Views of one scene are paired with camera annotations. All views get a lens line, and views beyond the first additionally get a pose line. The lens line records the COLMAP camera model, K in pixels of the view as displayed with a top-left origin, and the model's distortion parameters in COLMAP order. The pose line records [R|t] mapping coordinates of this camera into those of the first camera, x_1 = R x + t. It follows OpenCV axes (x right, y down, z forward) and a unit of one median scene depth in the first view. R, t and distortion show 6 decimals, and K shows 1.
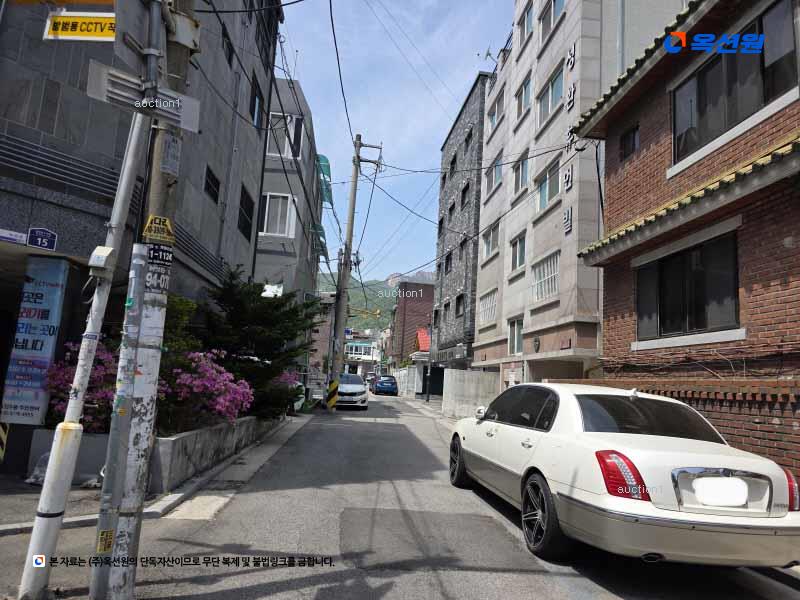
lens RADIAL K [[538.3, 0, 400.0], [0, 538.3, 300.0], [0, 0, 1]] dist [0.029895, -0.002281]
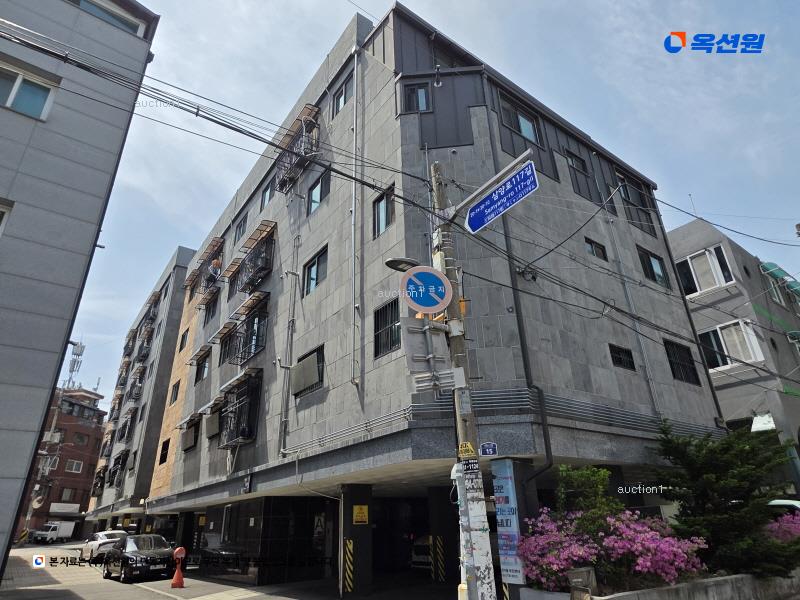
lens RADIAL K [[476.4, 0, 400.0], [0, 476.4, 300.0], [0, 0, 1]] dist [-0.001574, -0.000641]
pose [[0.526640, -0.435666, -0.729963, 0.380056], [0.192162, 0.897475, -0.397005, -0.003254], [0.828085, 0.068807, 0.556364, 0.003040]]
